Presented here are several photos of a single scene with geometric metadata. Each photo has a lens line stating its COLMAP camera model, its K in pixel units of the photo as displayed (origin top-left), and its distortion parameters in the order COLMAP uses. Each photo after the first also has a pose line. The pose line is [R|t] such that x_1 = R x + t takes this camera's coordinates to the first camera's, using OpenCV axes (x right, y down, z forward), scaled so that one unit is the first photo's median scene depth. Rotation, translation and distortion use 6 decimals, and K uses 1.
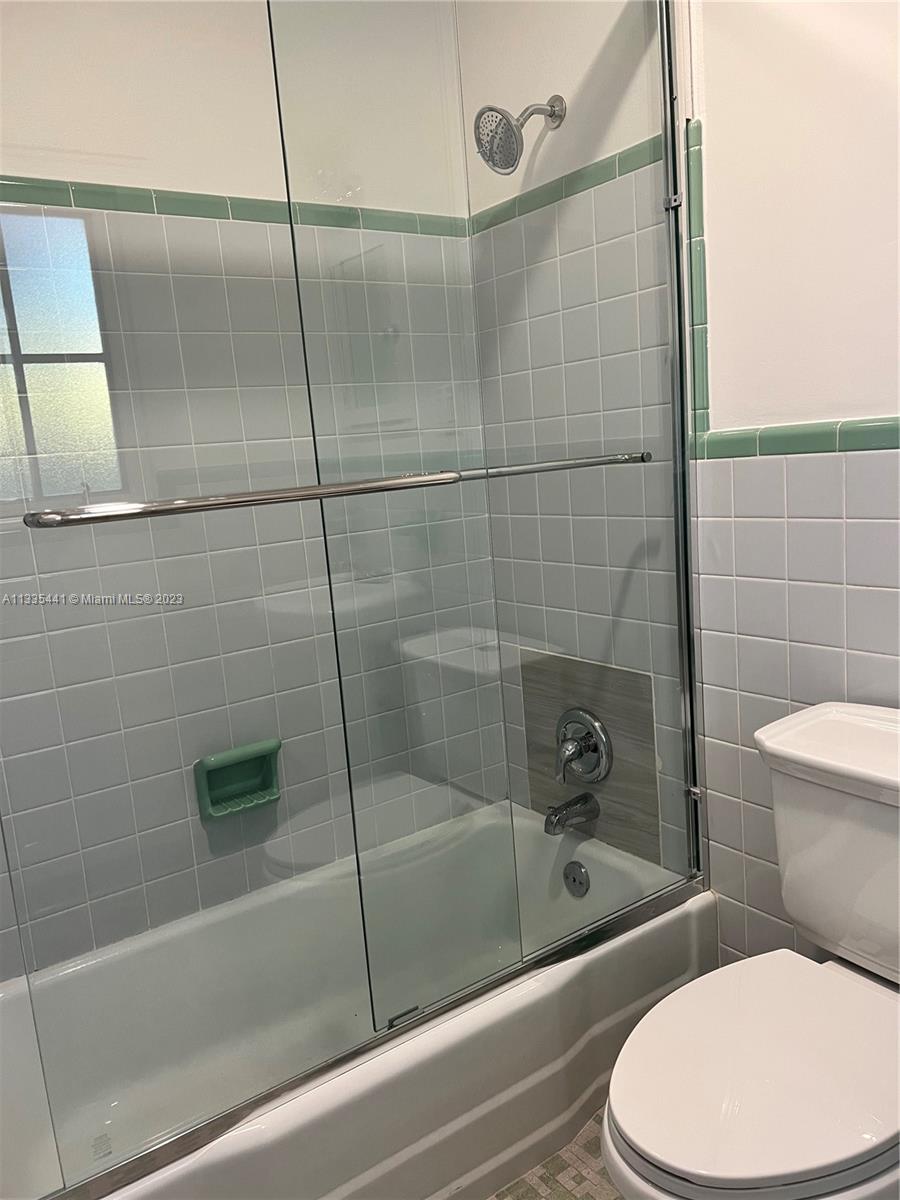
lens RADIAL K [[901.8, 0, 447.1], [0, 901.8, 605.2], [0, 0, 1]] dist [0.090988, -0.140552]
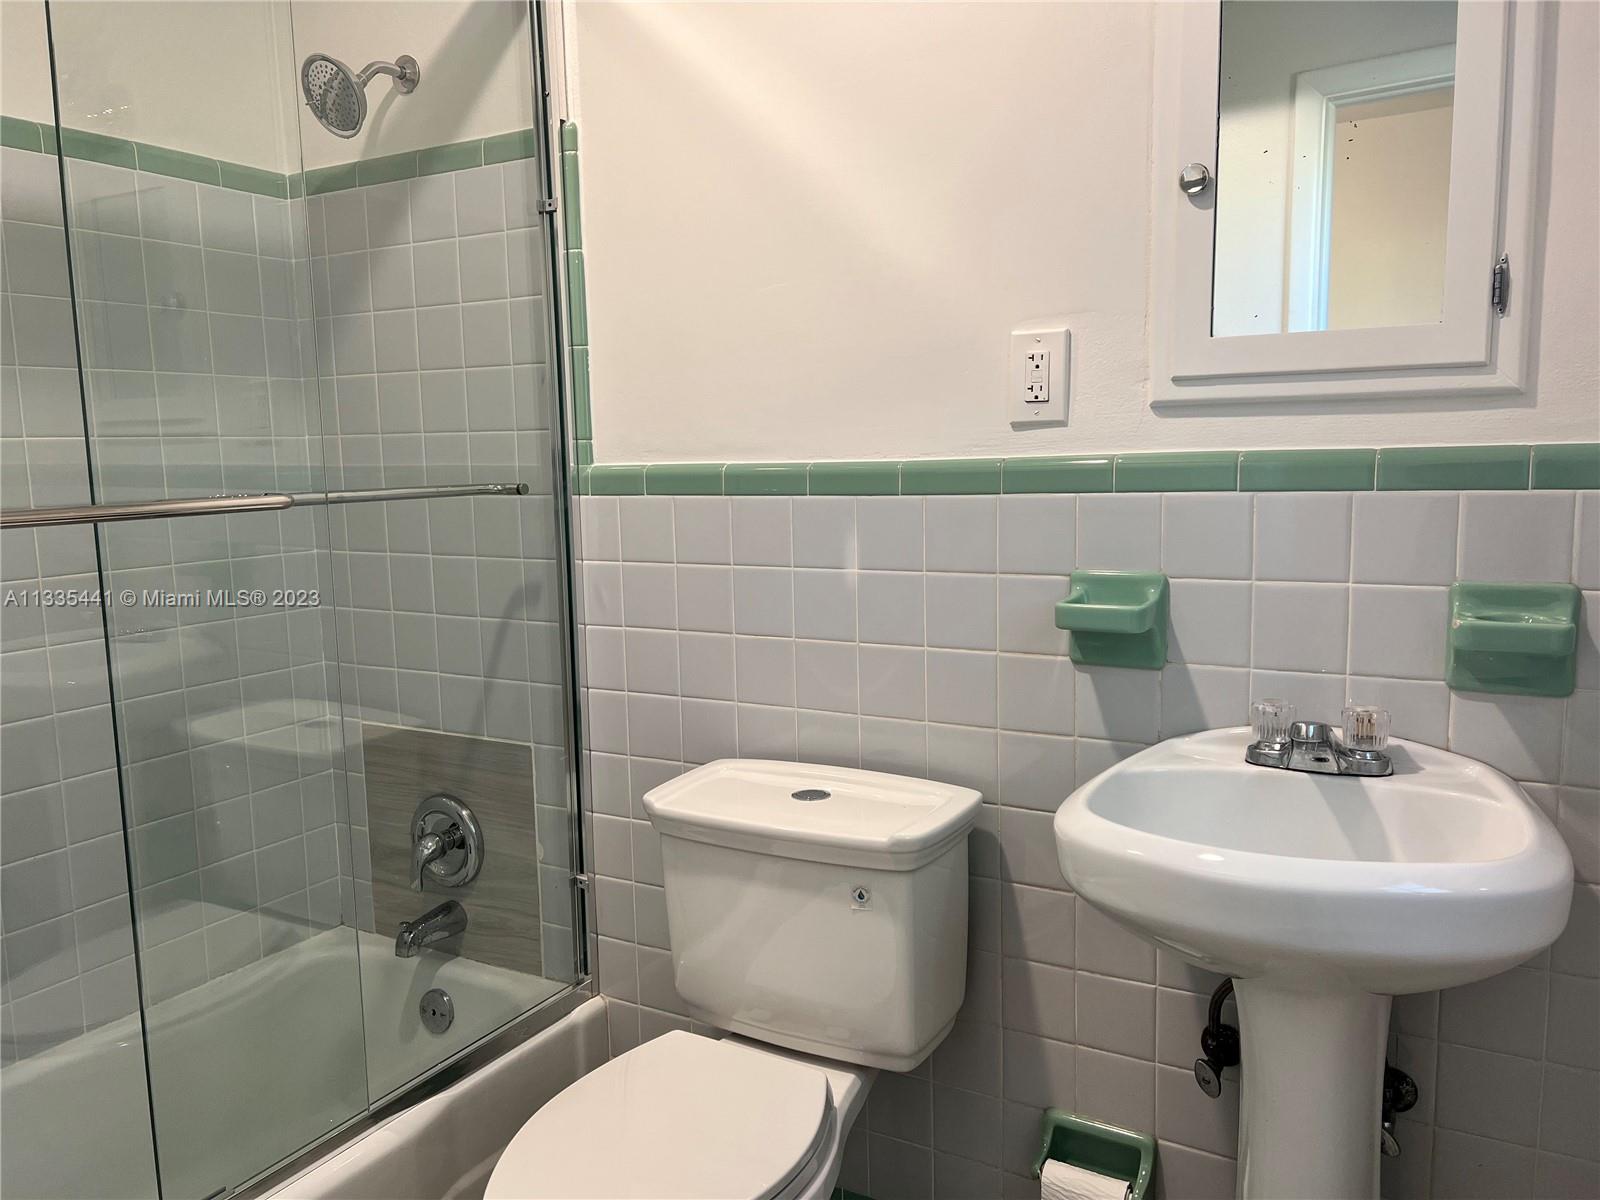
lens RADIAL K [[1202.3, 0, 795.3], [0, 1202.3, 619.4], [0, 0, 1]] dist [0.090988, -0.140552]
pose [[0.905332, 0.002828, 0.424695, -0.031785], [0.019779, 0.998612, -0.048813, 0.020483], [-0.424243, 0.052593, 0.904020, -0.134388]]
